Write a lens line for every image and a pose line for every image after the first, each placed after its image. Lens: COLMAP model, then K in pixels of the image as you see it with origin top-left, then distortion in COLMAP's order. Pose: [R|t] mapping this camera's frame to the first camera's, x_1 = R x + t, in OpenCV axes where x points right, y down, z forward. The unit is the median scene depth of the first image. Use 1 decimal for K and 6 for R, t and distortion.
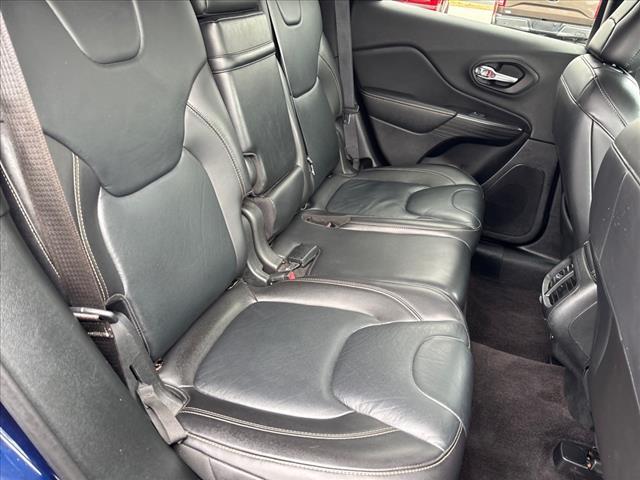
lens RADIAL K [[490.4, 0, 317.7], [0, 490.4, 237.1], [0, 0, 1]] dist [0.021456, -0.009565]
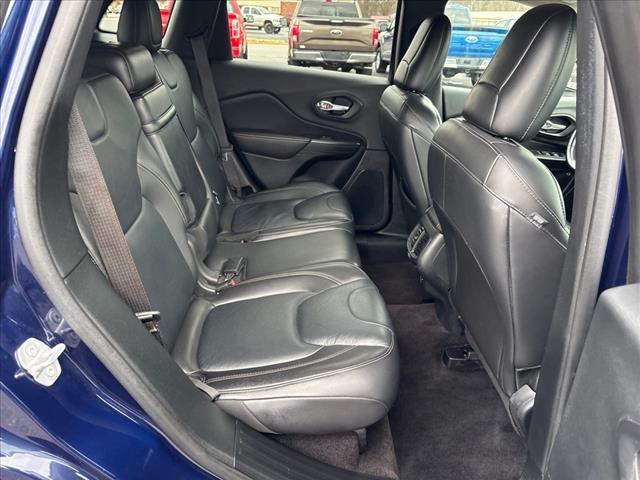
lens RADIAL K [[478.6, 0, 319.1], [0, 478.6, 232.8], [0, 0, 1]] dist [0.080302, -0.099894]
pose [[0.927020, -0.210011, 0.310691, -0.155318], [0.231640, 0.972208, -0.033990, 0.036542], [-0.294918, 0.103477, 0.949903, -0.188485]]
